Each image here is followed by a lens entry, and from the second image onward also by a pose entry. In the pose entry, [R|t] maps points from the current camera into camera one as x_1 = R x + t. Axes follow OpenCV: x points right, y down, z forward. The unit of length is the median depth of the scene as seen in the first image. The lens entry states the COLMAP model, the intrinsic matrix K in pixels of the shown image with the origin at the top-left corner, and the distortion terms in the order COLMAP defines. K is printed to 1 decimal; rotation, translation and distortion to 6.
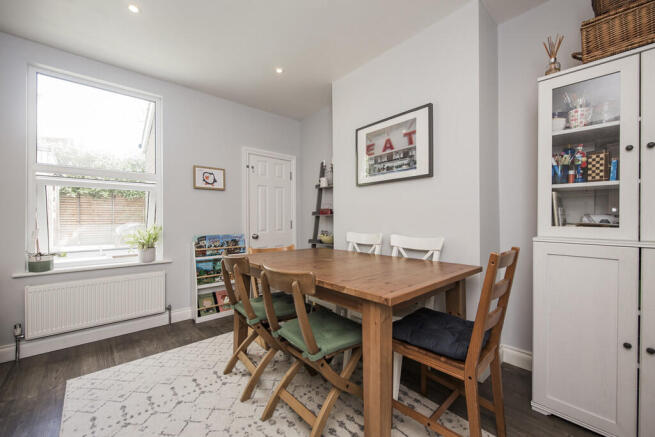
lens RADIAL K [[262.5, 0, 325.8], [0, 262.5, 219.4], [0, 0, 1]] dist [-0.002113, -0.001159]
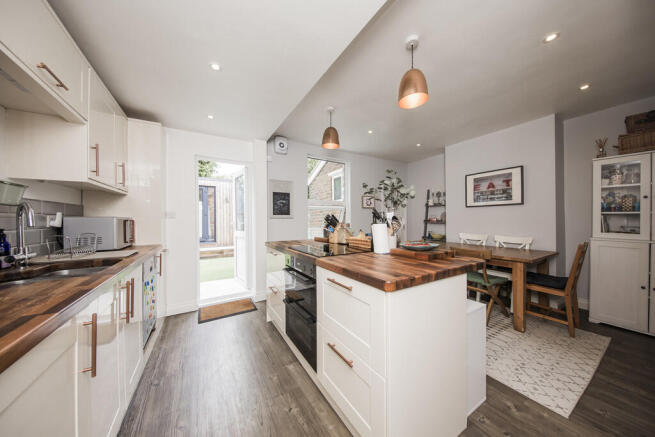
lens RADIAL K [[211.0, 0, 326.0], [0, 211.0, 219.8], [0, 0, 1]] dist [-0.009306, 0.000043]
pose [[0.979547, -0.001177, -0.201212, -0.682411], [0.001740, 0.999995, 0.002620, -0.060123], [0.201207, -0.002916, 0.979544, -0.760296]]
